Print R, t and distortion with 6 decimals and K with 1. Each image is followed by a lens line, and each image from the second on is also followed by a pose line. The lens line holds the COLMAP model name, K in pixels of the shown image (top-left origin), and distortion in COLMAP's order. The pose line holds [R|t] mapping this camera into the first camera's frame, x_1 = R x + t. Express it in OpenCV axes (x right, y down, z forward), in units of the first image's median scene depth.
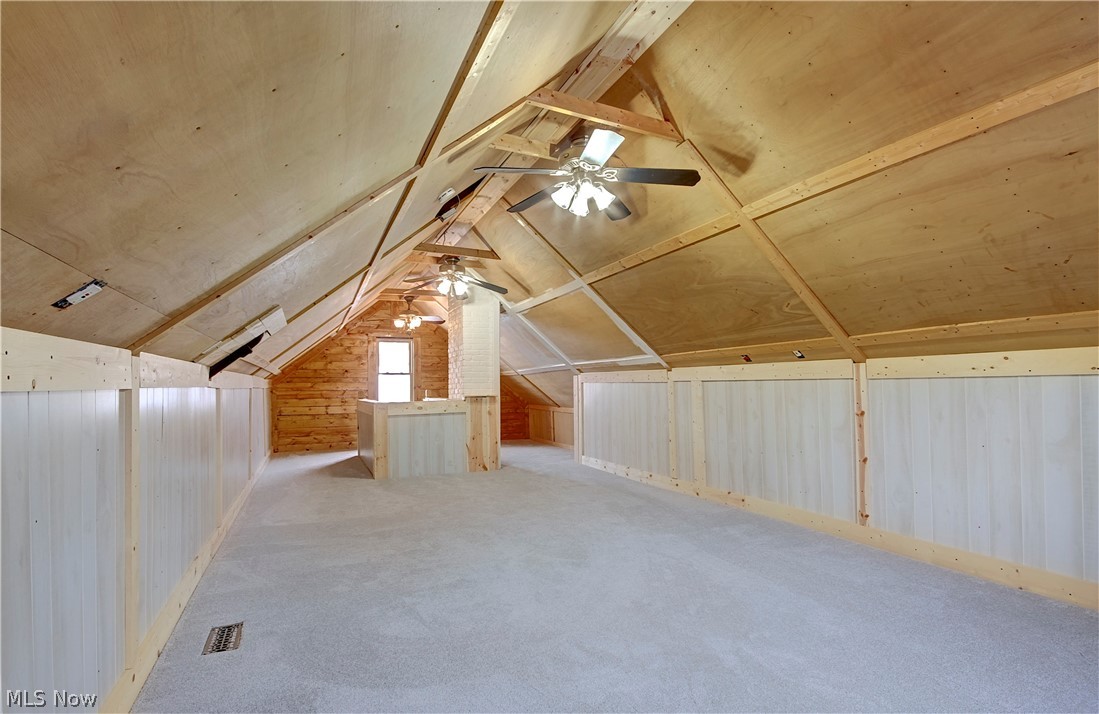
lens RADIAL K [[524.9, 0, 554.1], [0, 524.9, 361.5], [0, 0, 1]] dist [0.003018, 0.001451]
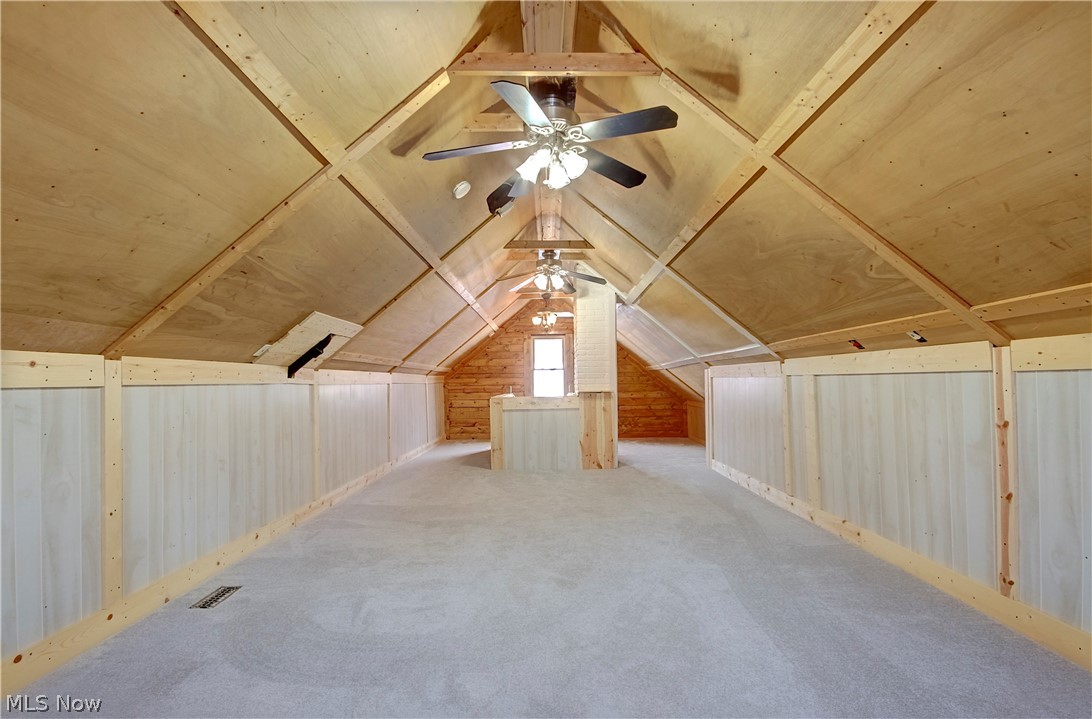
lens RADIAL K [[517.9, 0, 545.1], [0, 517.9, 365.5], [0, 0, 1]] dist [0.004594, -0.004960]
pose [[0.902119, -0.014144, -0.431254, 0.329781], [0.022109, 0.999665, 0.013462, 0.004416], [0.430920, -0.021679, 0.902130, 0.169075]]
